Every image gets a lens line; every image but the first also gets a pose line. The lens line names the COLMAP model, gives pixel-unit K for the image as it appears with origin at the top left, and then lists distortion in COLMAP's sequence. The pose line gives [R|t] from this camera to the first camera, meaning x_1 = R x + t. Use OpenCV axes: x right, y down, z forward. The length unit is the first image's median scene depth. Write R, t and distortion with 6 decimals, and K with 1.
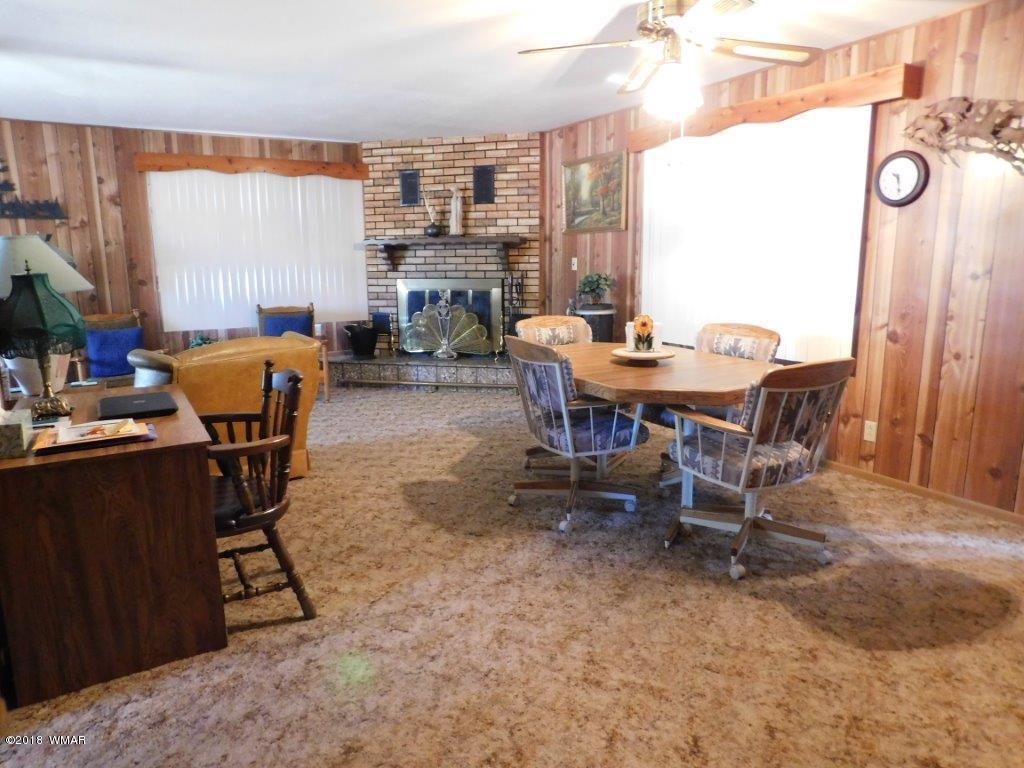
lens RADIAL K [[678.0, 0, 512.9], [0, 678.0, 382.2], [0, 0, 1]] dist [-0.069685, 0.058158]
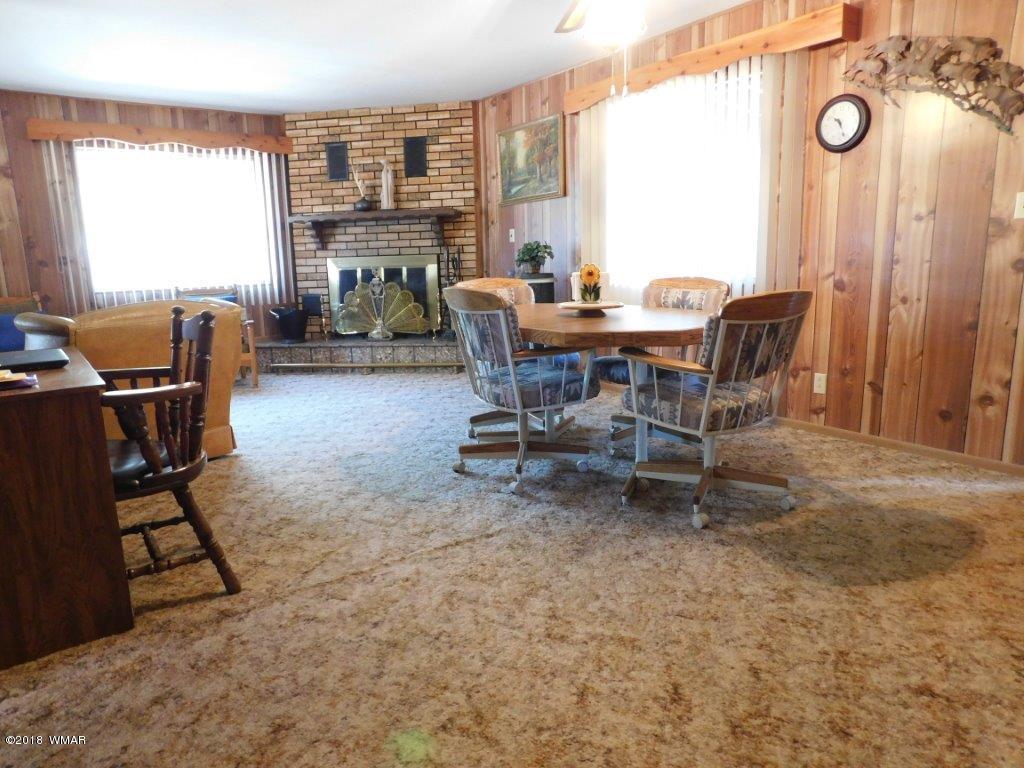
lens RADIAL K [[678.0, 0, 512.4], [0, 678.0, 382.3], [0, 0, 1]] dist [-0.069685, 0.058158]
pose [[0.995352, -0.034190, 0.090031, -0.004907], [0.034245, 0.999413, 0.000935, 0.055165], [-0.090010, 0.002153, 0.995939, 0.058003]]
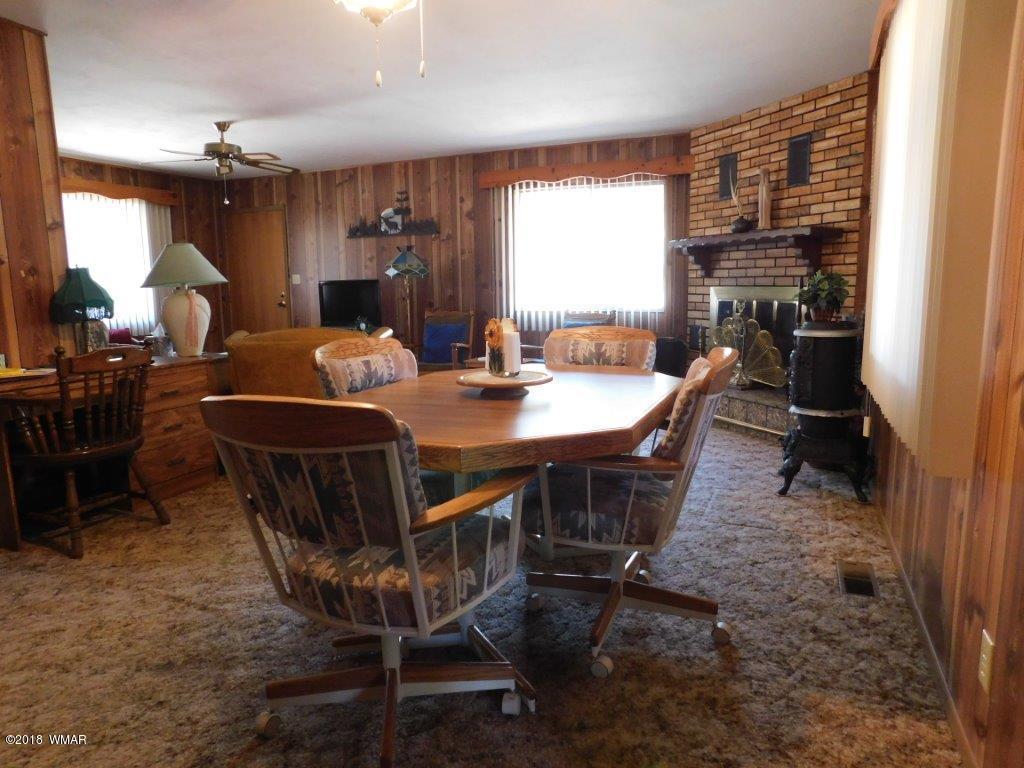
lens RADIAL K [[678.0, 0, 510.5], [0, 678.0, 384.7], [0, 0, 1]] dist [-0.069685, 0.058158]
pose [[0.604235, 0.116745, -0.788207, 0.644529], [-0.136453, 0.989756, 0.041994, -0.059524], [0.785036, 0.082179, 0.613975, 0.541830]]
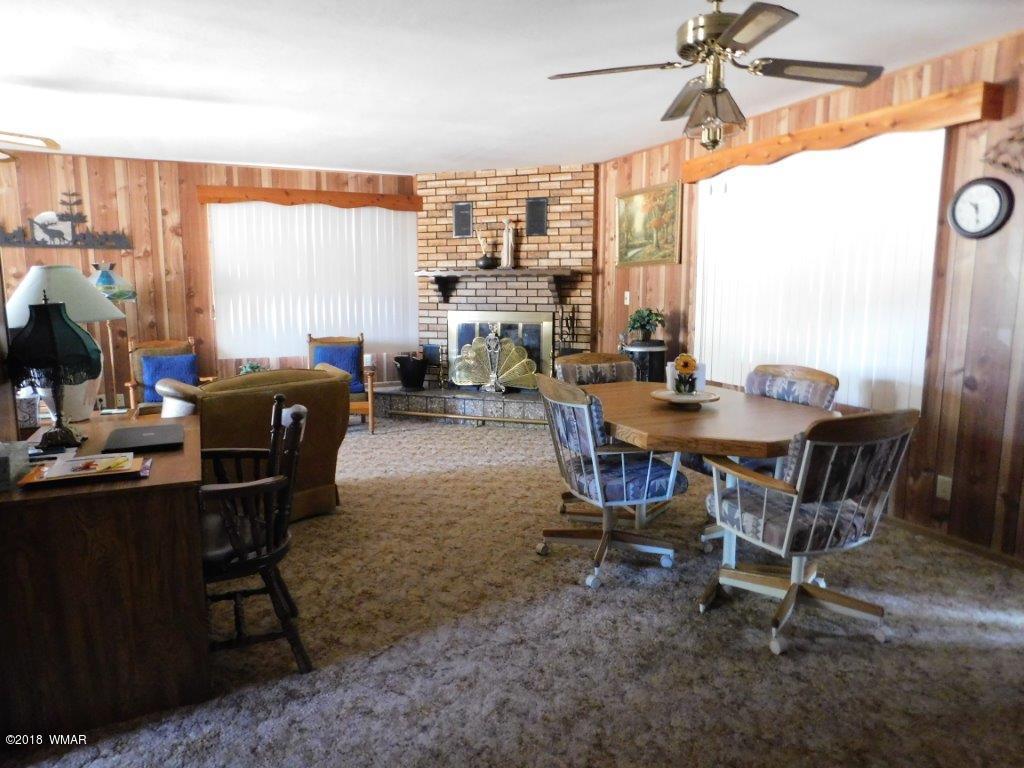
lens RADIAL K [[678.0, 0, 513.2], [0, 678.0, 382.4], [0, 0, 1]] dist [-0.069685, 0.058158]
pose [[0.994803, 0.023345, -0.099102, 0.044981], [-0.027847, 0.998631, -0.044287, -0.012035], [0.097932, 0.046817, 0.994091, 0.049569]]
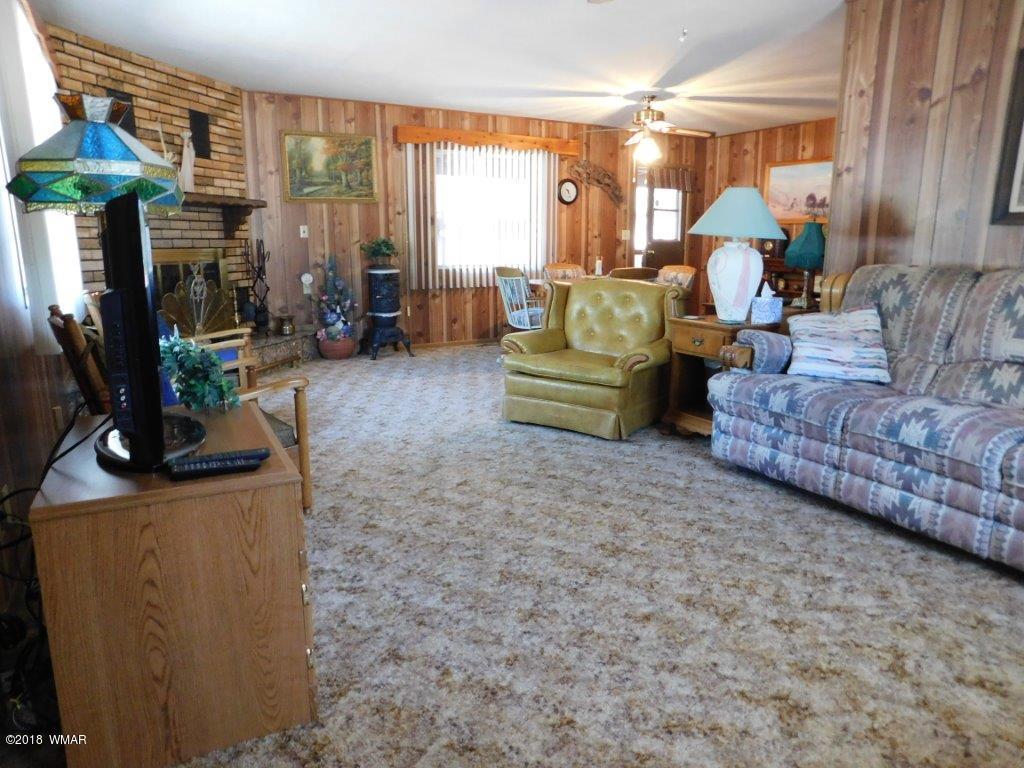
lens RADIAL K [[678.0, 0, 505.6], [0, 678.0, 386.4], [0, 0, 1]] dist [-0.069685, 0.058158]
pose [[0.020271, -0.199646, 0.979658, -1.557007], [0.180815, 0.964434, 0.192802, -0.141865], [-0.983308, 0.173229, 0.055649, 1.091291]]
